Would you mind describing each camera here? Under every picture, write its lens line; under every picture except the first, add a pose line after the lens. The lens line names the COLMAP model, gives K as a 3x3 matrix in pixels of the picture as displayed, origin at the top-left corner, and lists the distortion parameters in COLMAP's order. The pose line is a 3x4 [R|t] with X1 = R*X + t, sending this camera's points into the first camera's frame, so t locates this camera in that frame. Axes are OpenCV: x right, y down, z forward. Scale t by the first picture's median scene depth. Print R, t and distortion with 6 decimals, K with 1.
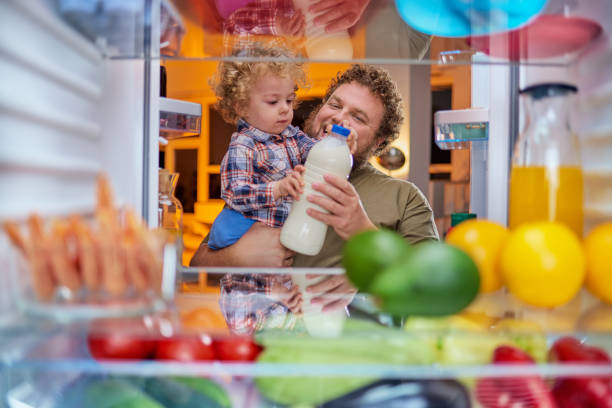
lens RADIAL K [[623.8, 0, 307.7], [0, 623.8, 204.0], [0, 0, 1]] dist [-0.002348, -0.000010]
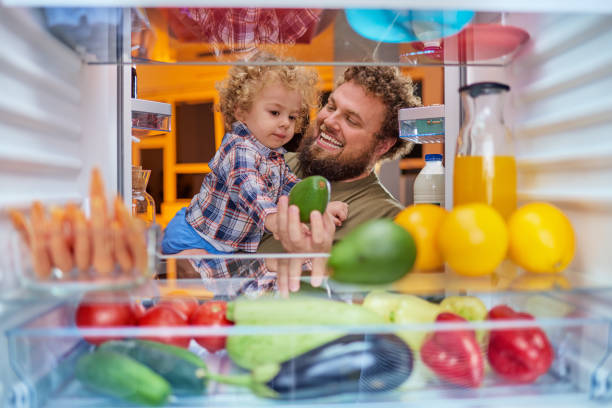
lens RADIAL K [[654.2, 0, 305.4], [0, 654.2, 206.1], [0, 0, 1]] dist [-0.006186, -0.006465]
pose [[0.999048, -0.018862, 0.039348, 0.008836], [0.018749, 0.999819, 0.003249, 0.013395], [-0.039402, -0.002508, 0.999220, -0.116662]]
